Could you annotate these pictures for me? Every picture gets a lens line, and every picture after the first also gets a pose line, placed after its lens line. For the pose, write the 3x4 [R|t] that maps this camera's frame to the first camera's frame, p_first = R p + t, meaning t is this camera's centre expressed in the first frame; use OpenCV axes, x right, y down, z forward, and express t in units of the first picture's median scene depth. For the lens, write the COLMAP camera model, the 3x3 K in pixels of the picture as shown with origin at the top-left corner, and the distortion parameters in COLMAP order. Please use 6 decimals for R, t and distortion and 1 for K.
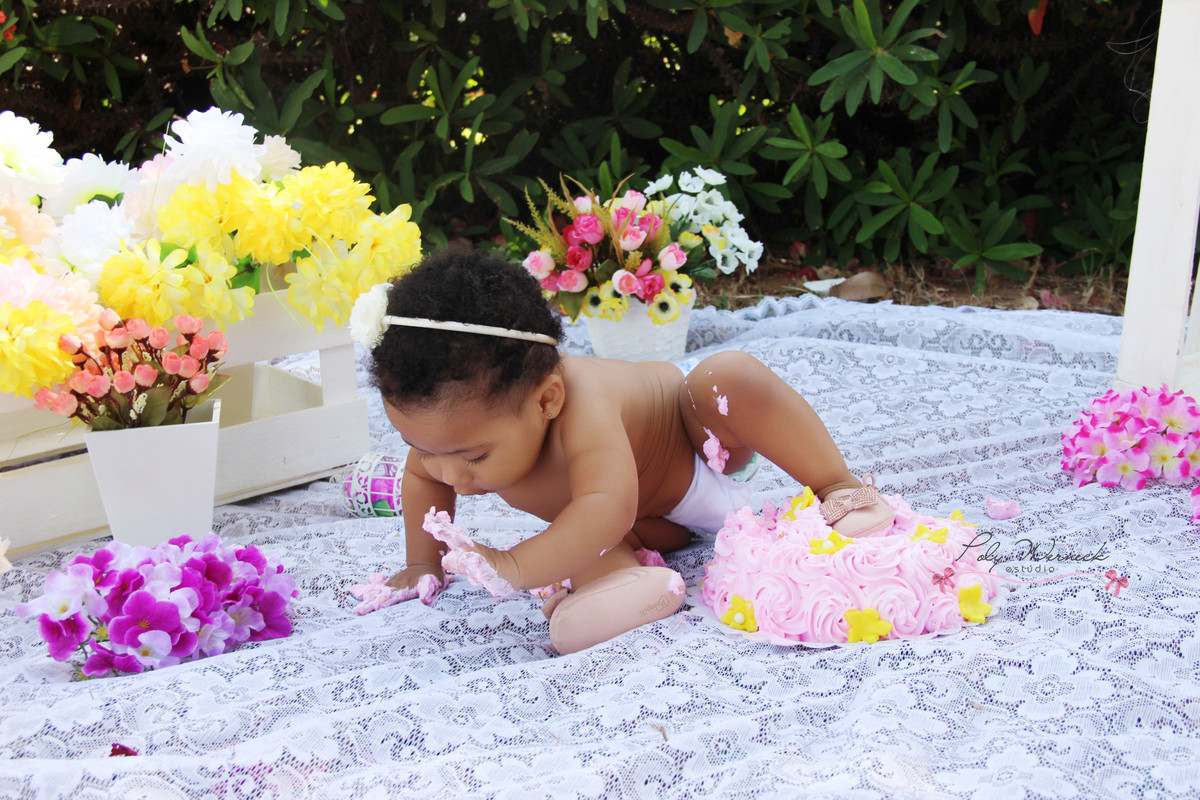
lens RADIAL K [[1751.2, 0, 600.2], [0, 1751.2, 412.7], [0, 0, 1]] dist [0.133481, 0.000000]
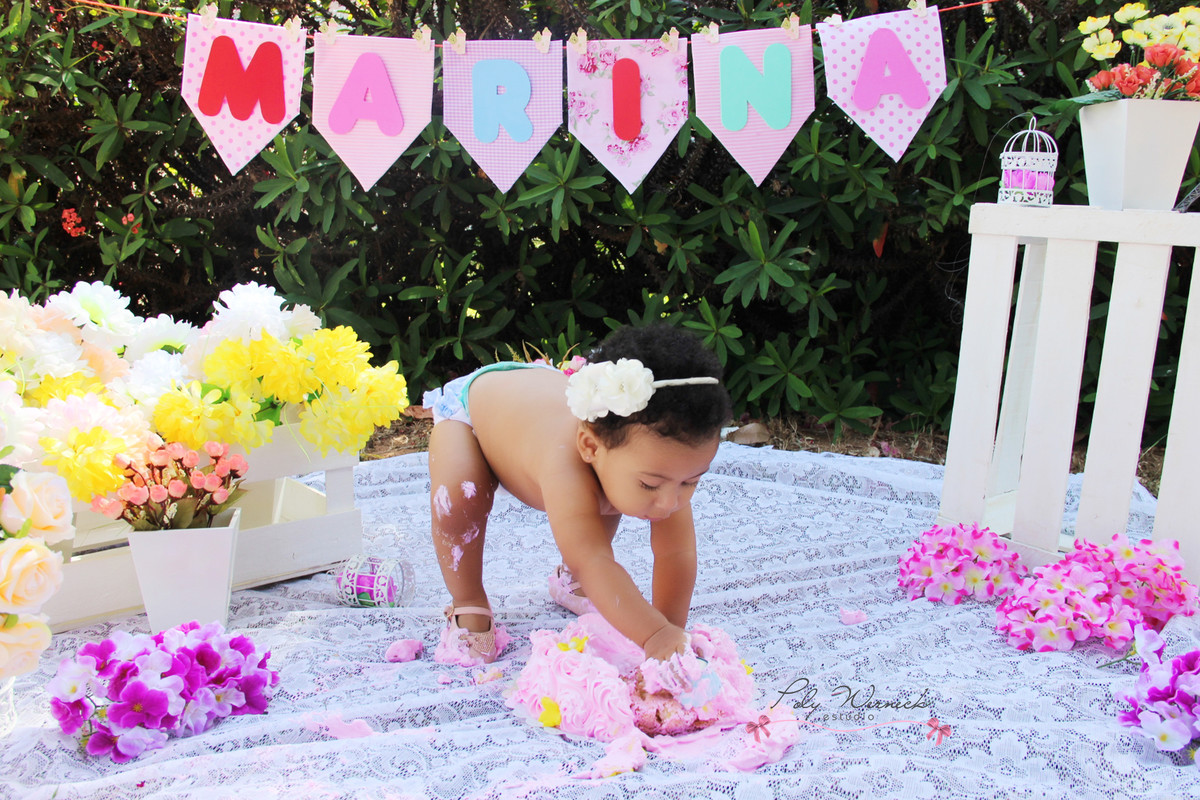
lens RADIAL K [[1222.8, 0, 601.4], [0, 1222.8, 408.2], [0, 0, 1]] dist [-0.081134, 0.000000]
pose [[0.998999, 0.038289, 0.023110, 0.016251], [-0.036287, 0.996006, -0.081582, -0.013727], [-0.026142, 0.080662, 0.996399, 0.093613]]
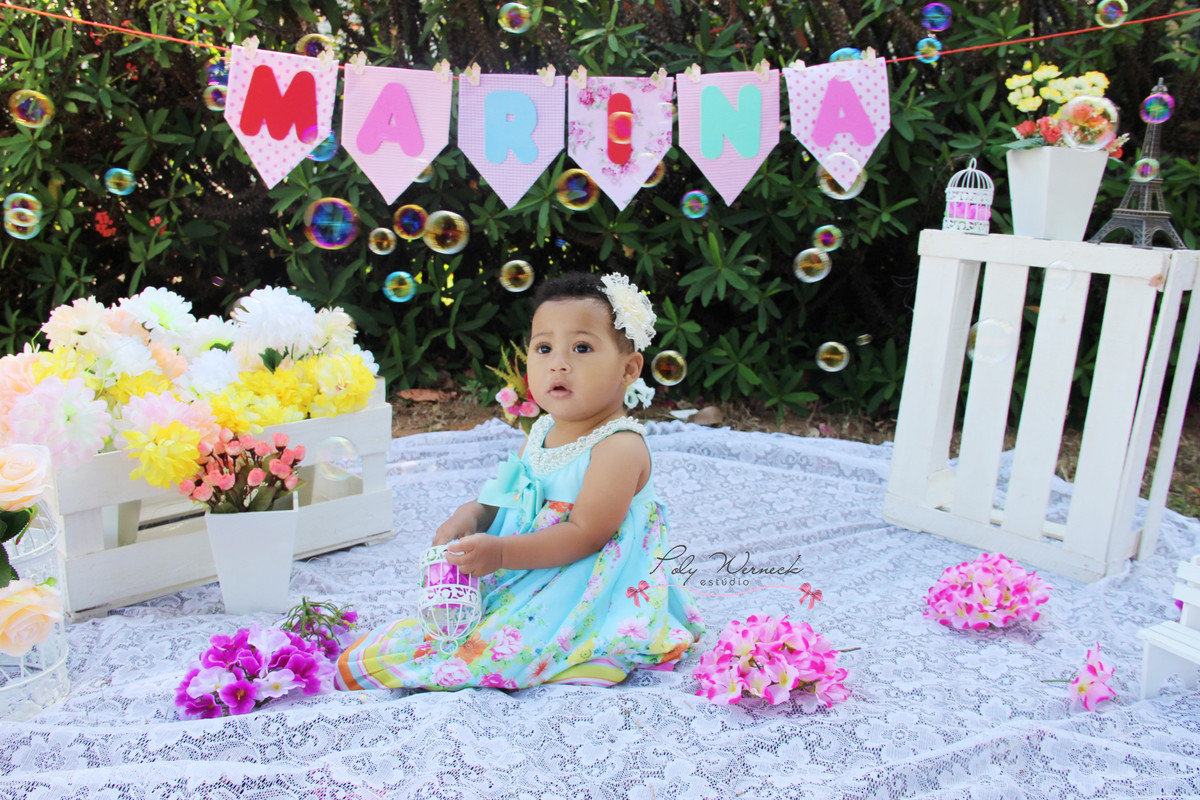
lens RADIAL K [[1068.4, 0, 620.6], [0, 1068.4, 405.7], [0, 0, 1]] dist [-0.155083, 0.081705]
pose [[0.992319, 0.041214, 0.116640, -0.044747], [-0.034743, 0.997771, -0.056973, -0.029586], [-0.118728, 0.052483, 0.991539, 0.095178]]
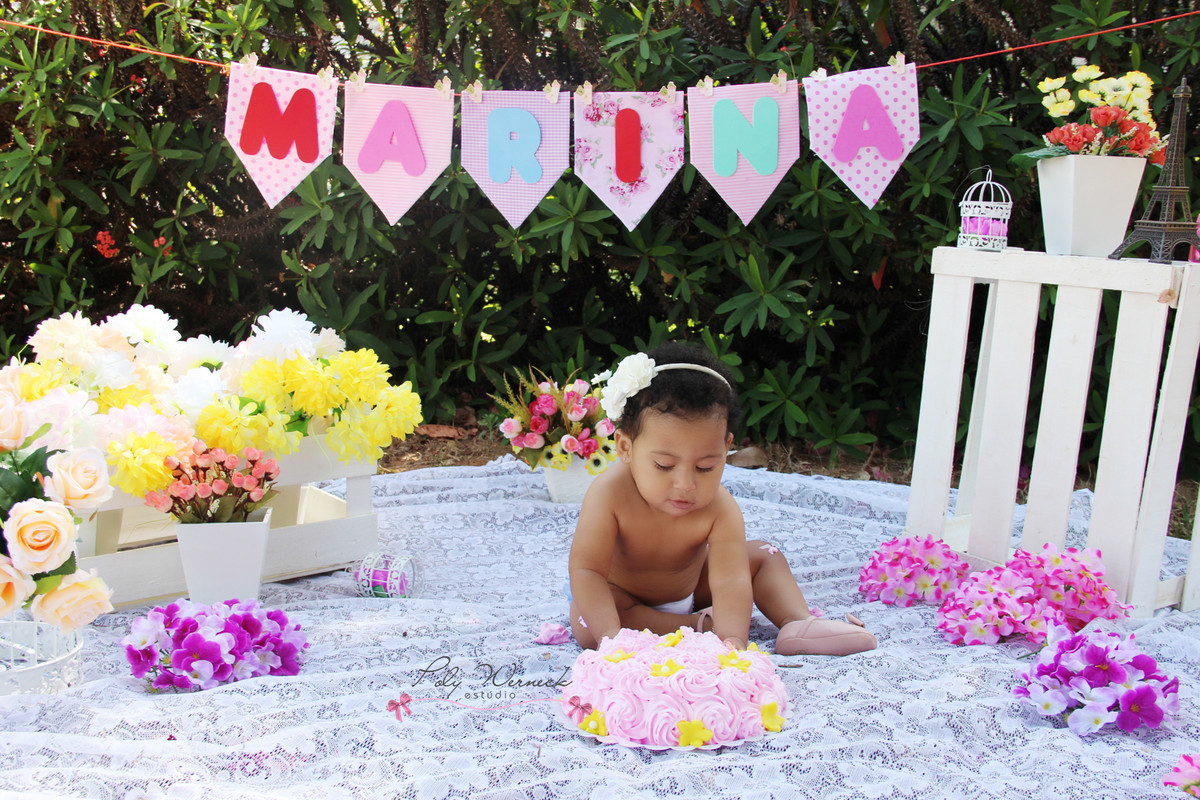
lens RADIAL K [[1329.4, 0, 603.8], [0, 1329.4, 397.9], [0, 0, 1]] dist [-0.057236, 0.000000]
pose [[0.998404, 0.056462, -0.001390, 0.039774], [-0.056264, 0.992157, -0.111622, 0.006938], [-0.004923, 0.111522, 0.993750, -0.064424]]
